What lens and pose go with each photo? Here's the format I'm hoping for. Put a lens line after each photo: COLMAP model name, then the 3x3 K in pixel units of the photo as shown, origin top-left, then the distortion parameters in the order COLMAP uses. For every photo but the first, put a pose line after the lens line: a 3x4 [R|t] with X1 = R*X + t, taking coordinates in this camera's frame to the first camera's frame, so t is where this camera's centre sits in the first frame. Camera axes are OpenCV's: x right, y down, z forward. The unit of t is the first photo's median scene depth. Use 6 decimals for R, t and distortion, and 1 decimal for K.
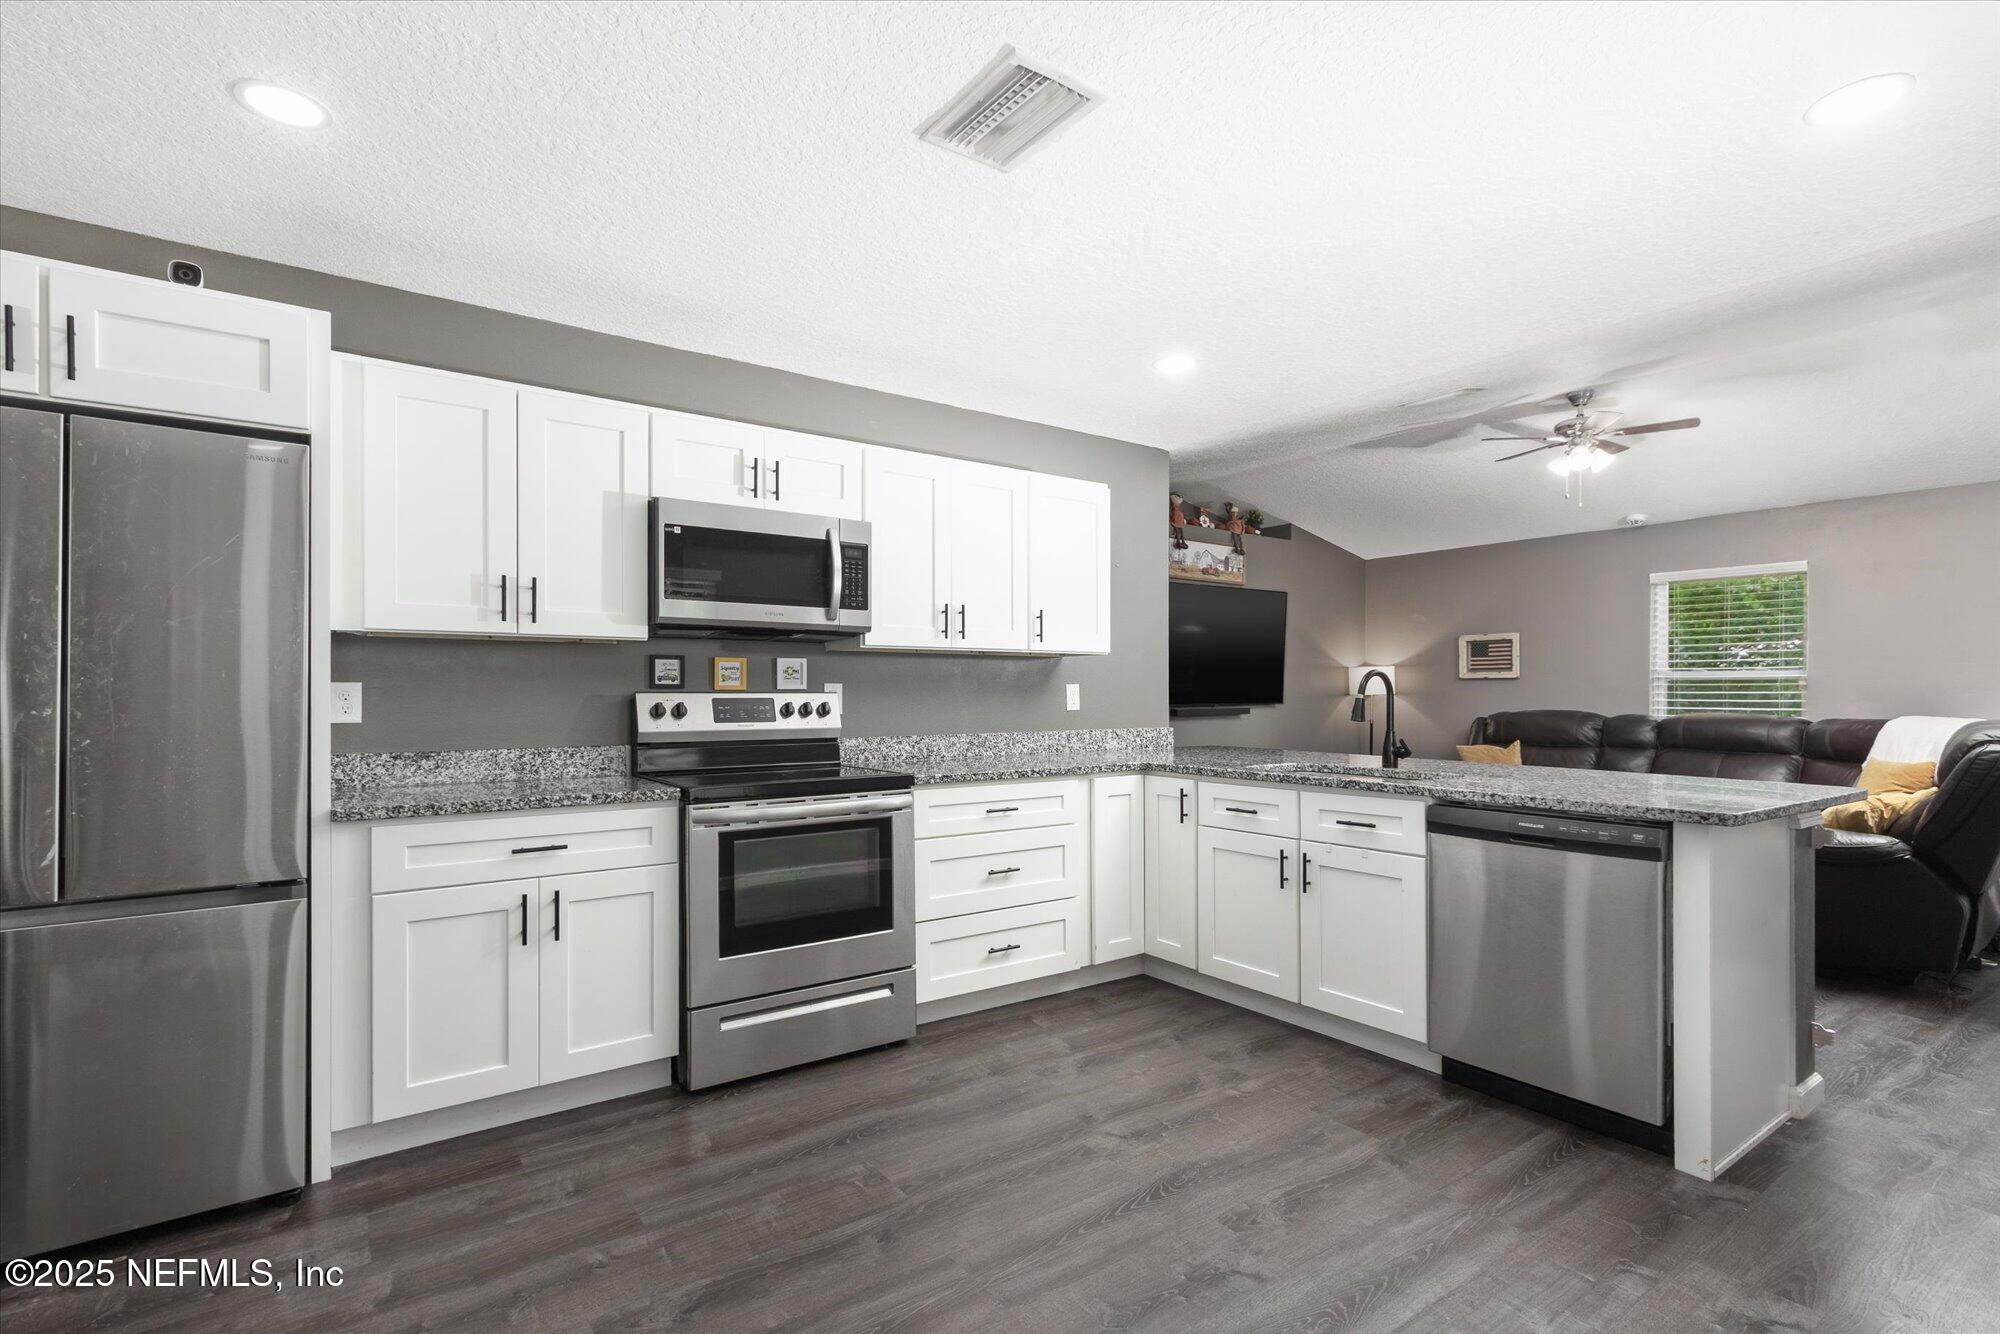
lens RADIAL K [[933.0, 0, 969.7], [0, 933.0, 659.4], [0, 0, 1]] dist [-0.000516, -0.000174]
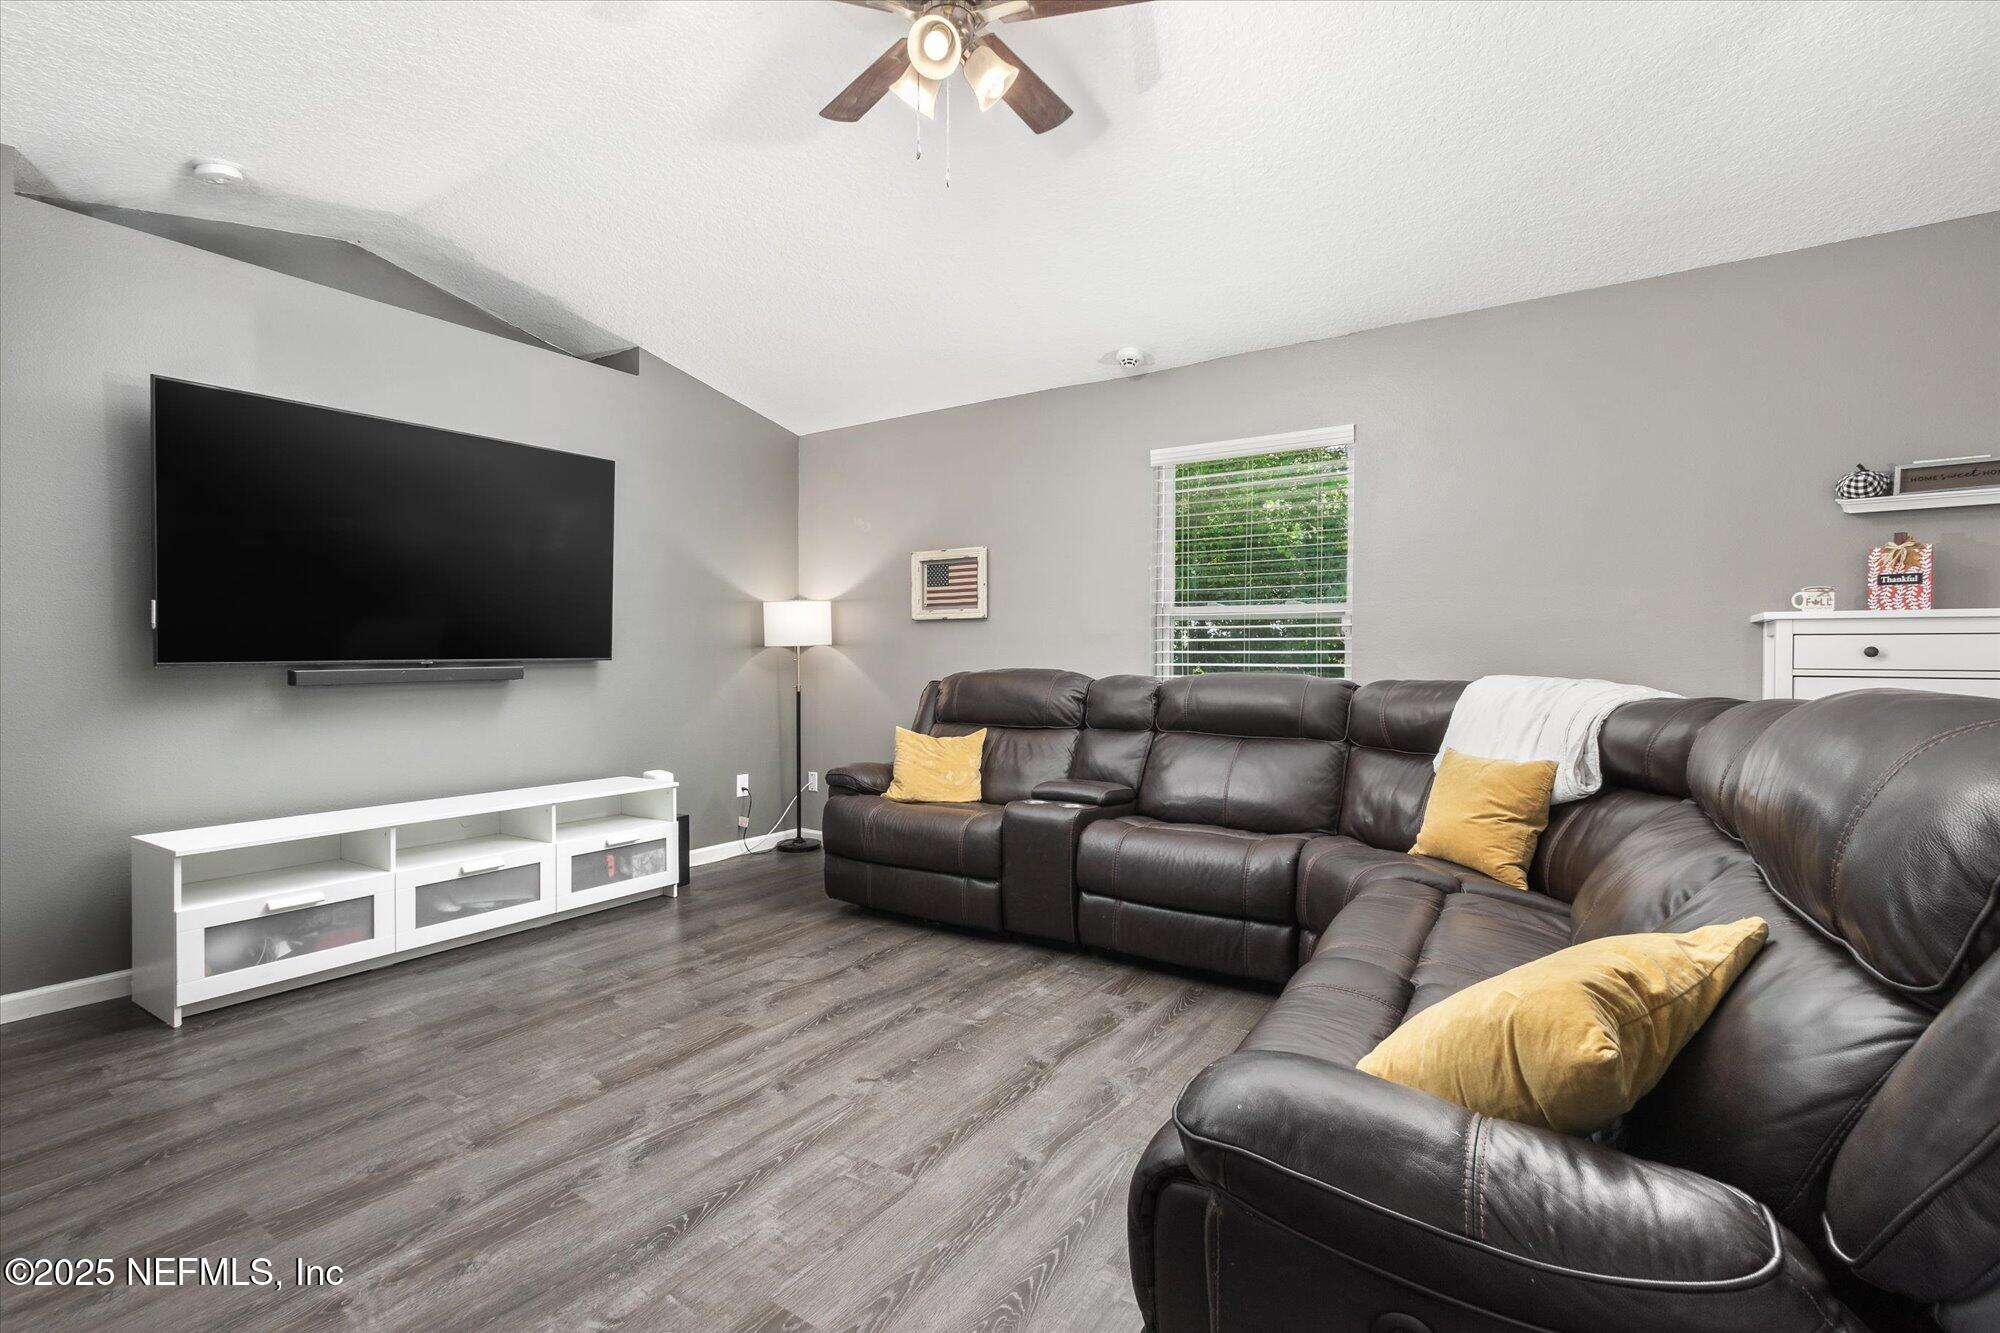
lens RADIAL K [[890.9, 0, 970.9], [0, 890.9, 660.7], [0, 0, 1]] dist [0.000511, -0.000059]
pose [[0.933892, -0.004721, 0.357524, 0.669546], [-0.012308, 0.998896, 0.045341, 0.040030], [-0.357343, -0.046744, 0.932803, 0.802374]]
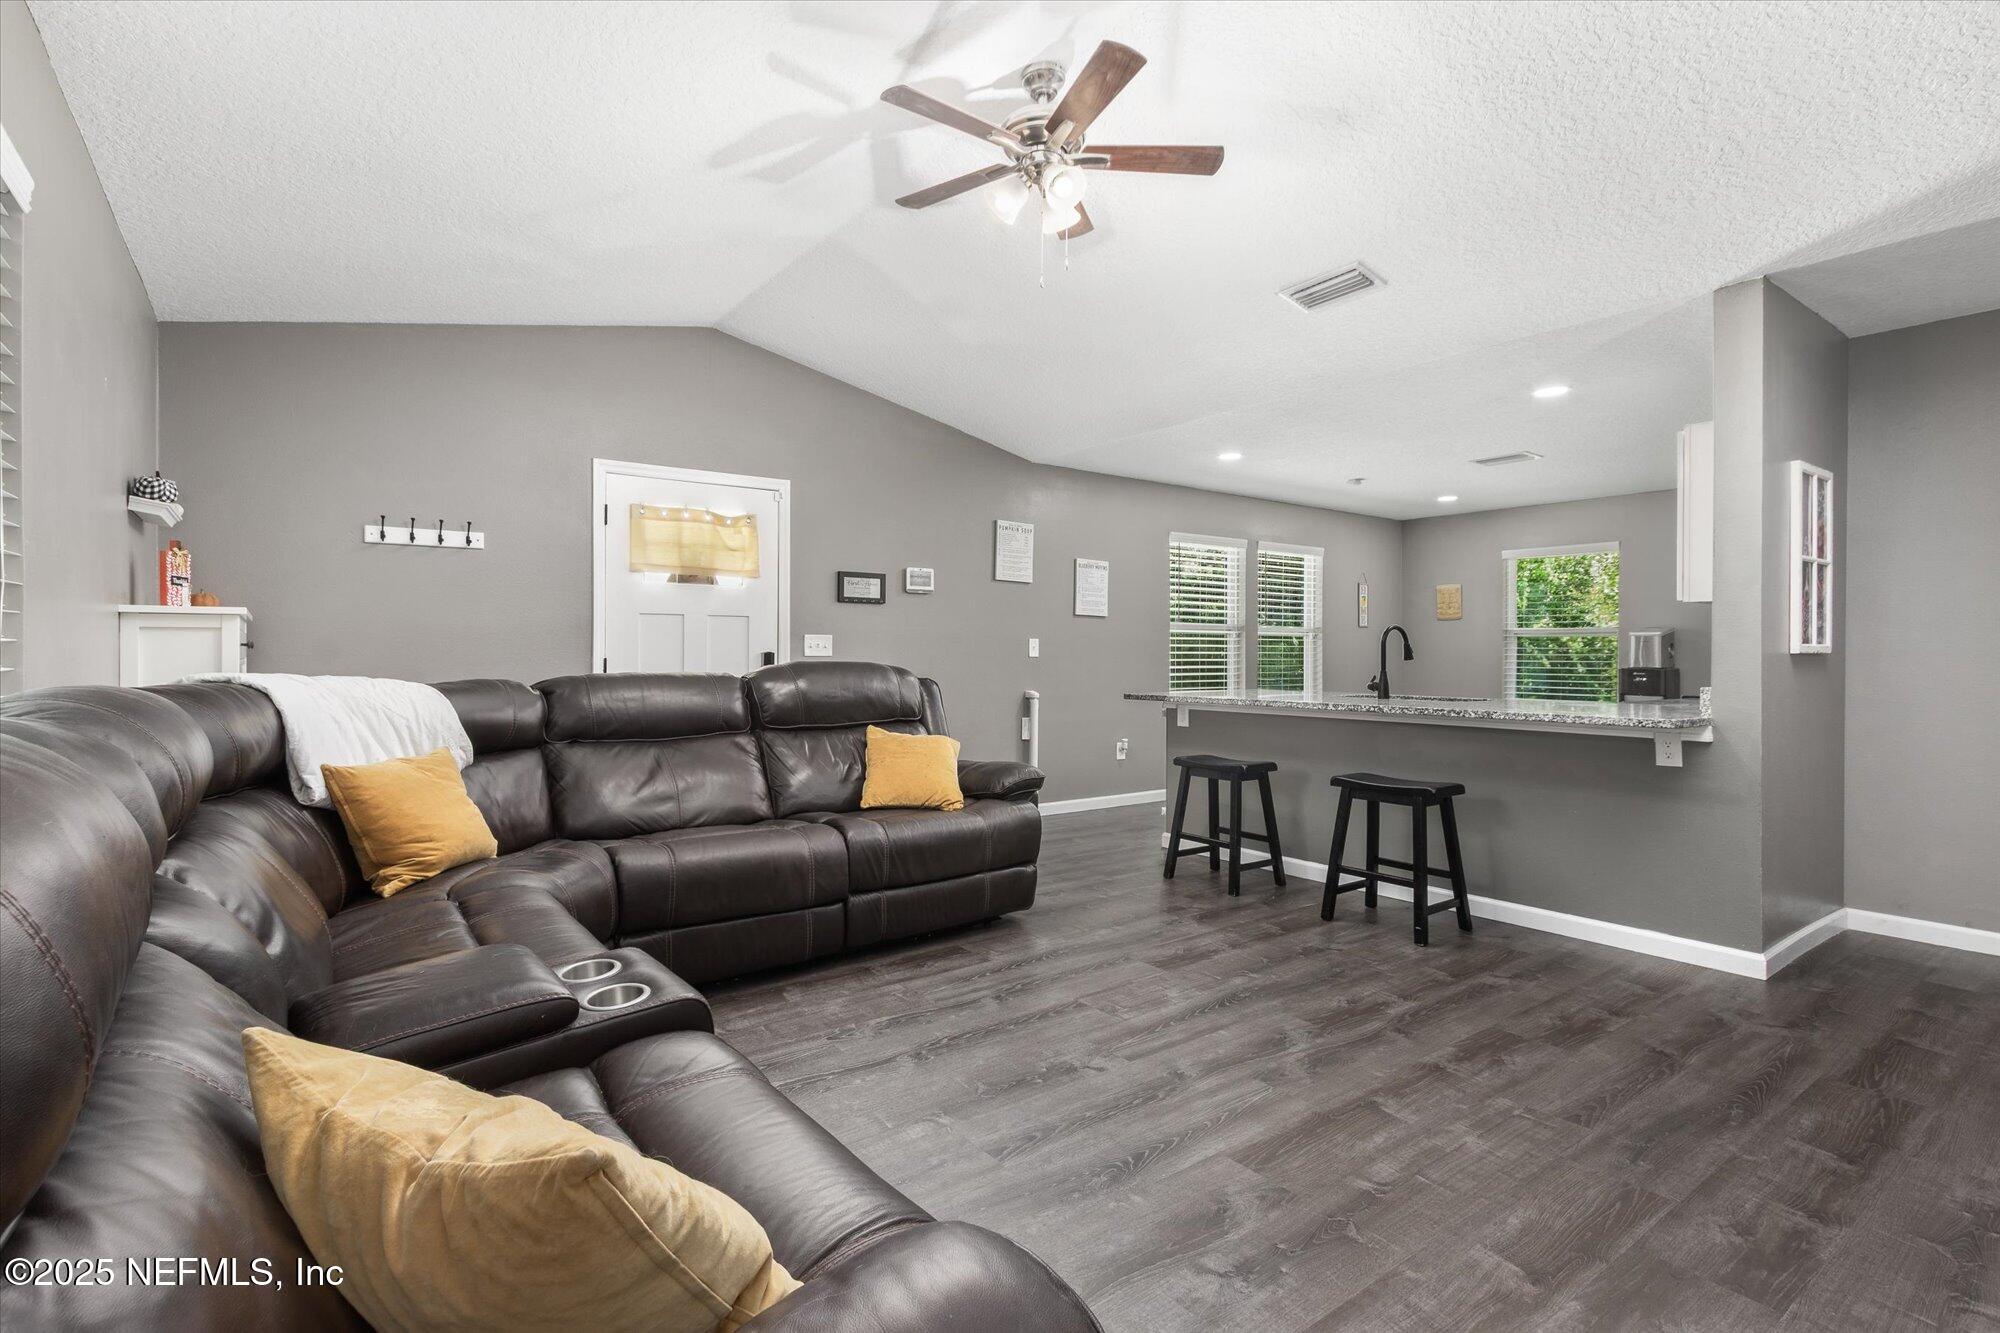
lens RADIAL K [[933.0, 0, 969.7], [0, 933.0, 658.9], [0, 0, 1]] dist [-0.000516, -0.000174]
pose [[-0.999778, -0.007192, -0.019794, 0.926418], [-0.006507, 0.999385, -0.034463, 0.100241], [0.020030, -0.034326, -0.999210, 2.060702]]
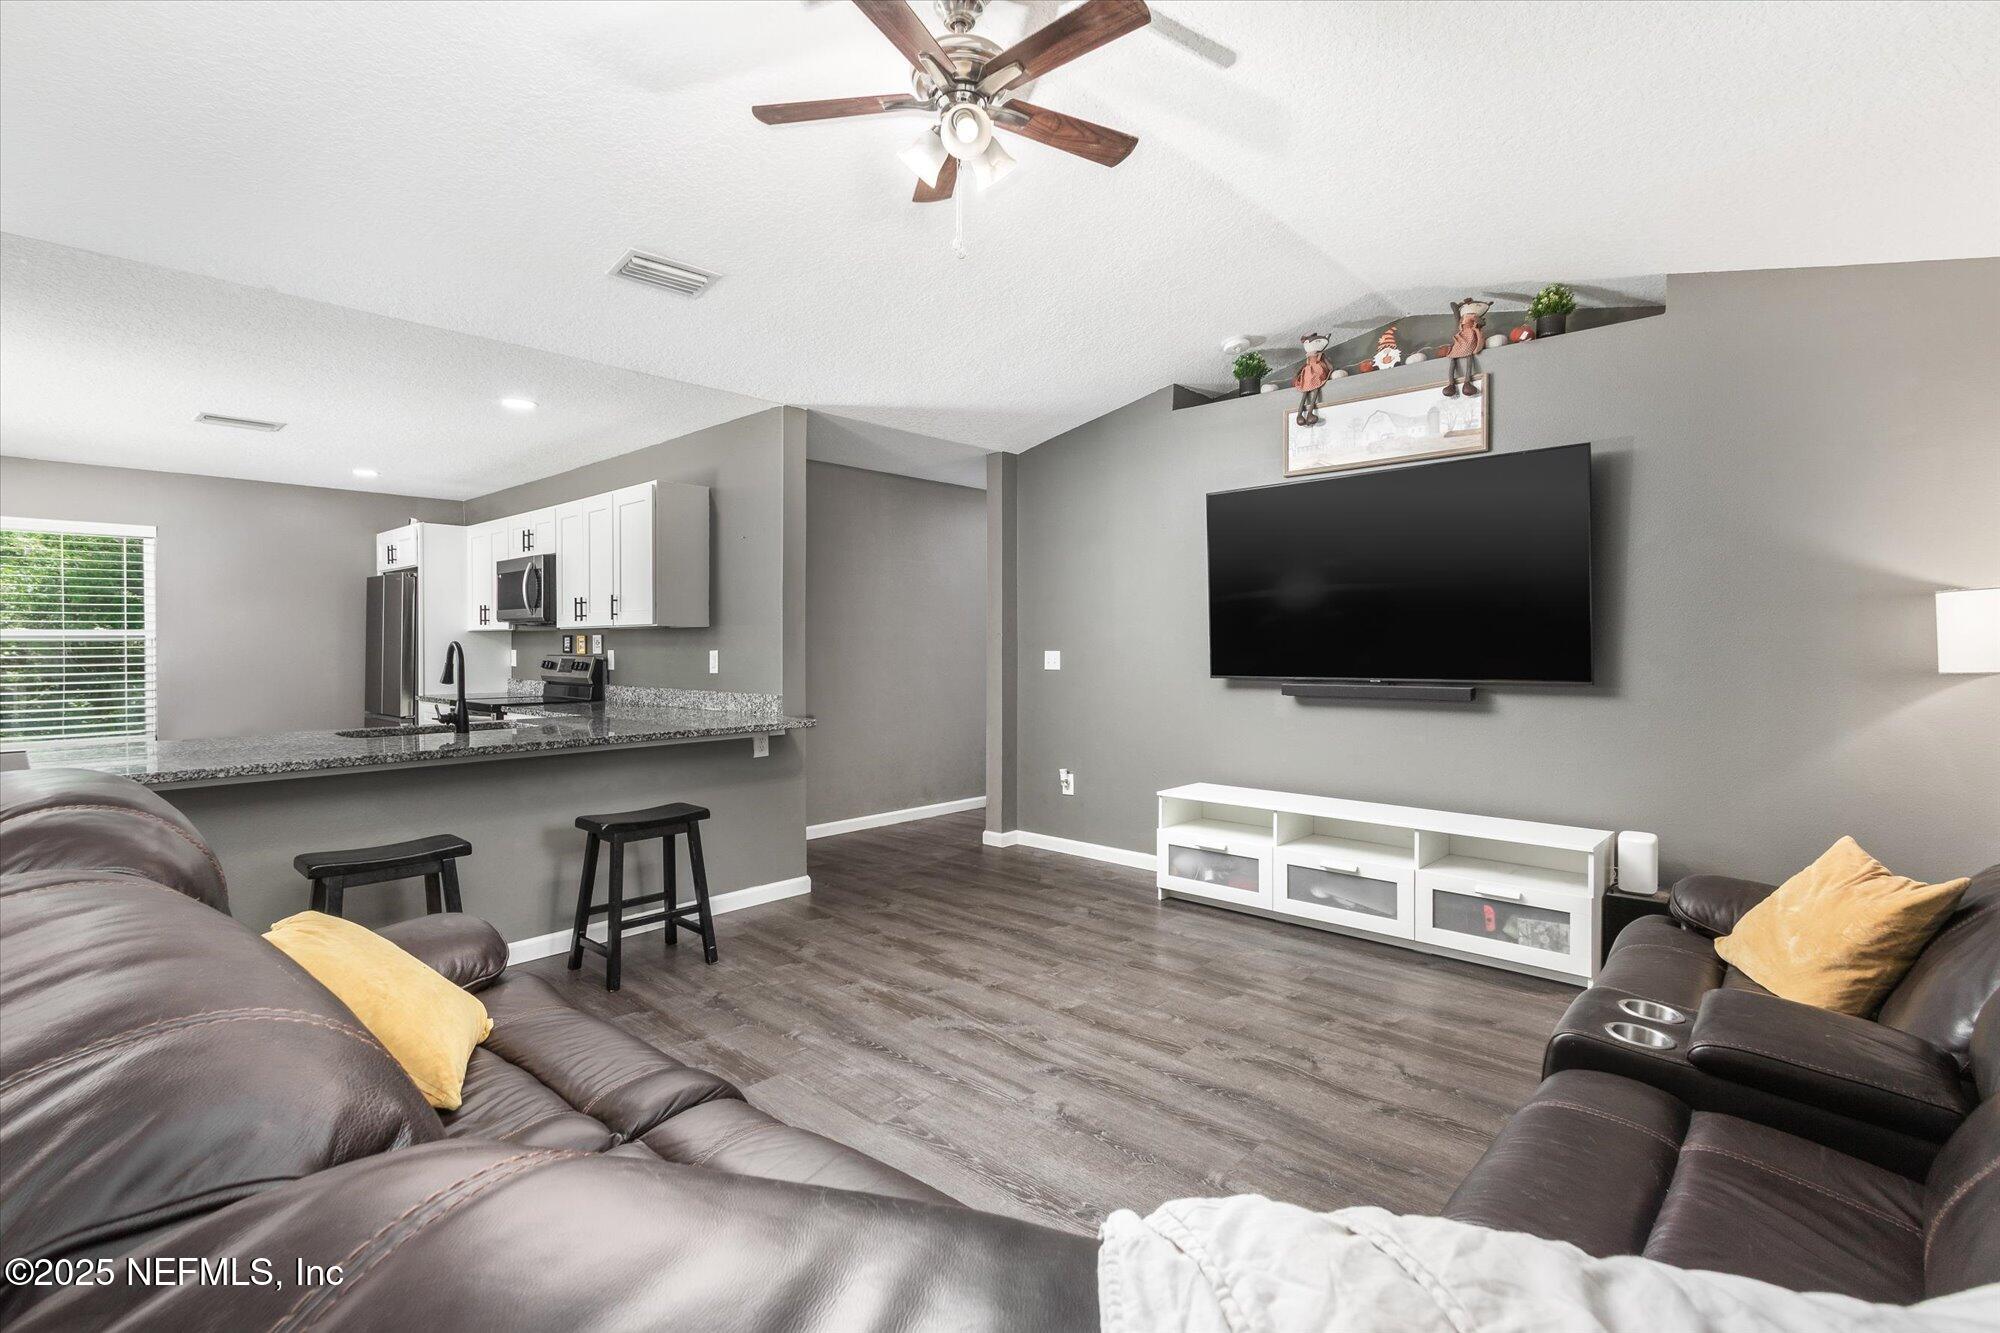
lens RADIAL K [[949.3, 0, 1008.8], [0, 949.3, 668.0], [0, 0, 1]] dist [-0.001797, -0.000115]
pose [[0.232812, 0.023707, -0.972233, 1.466781], [0.035954, 0.998810, 0.032964, 0.026707], [0.971857, -0.042630, 0.231683, 1.219624]]
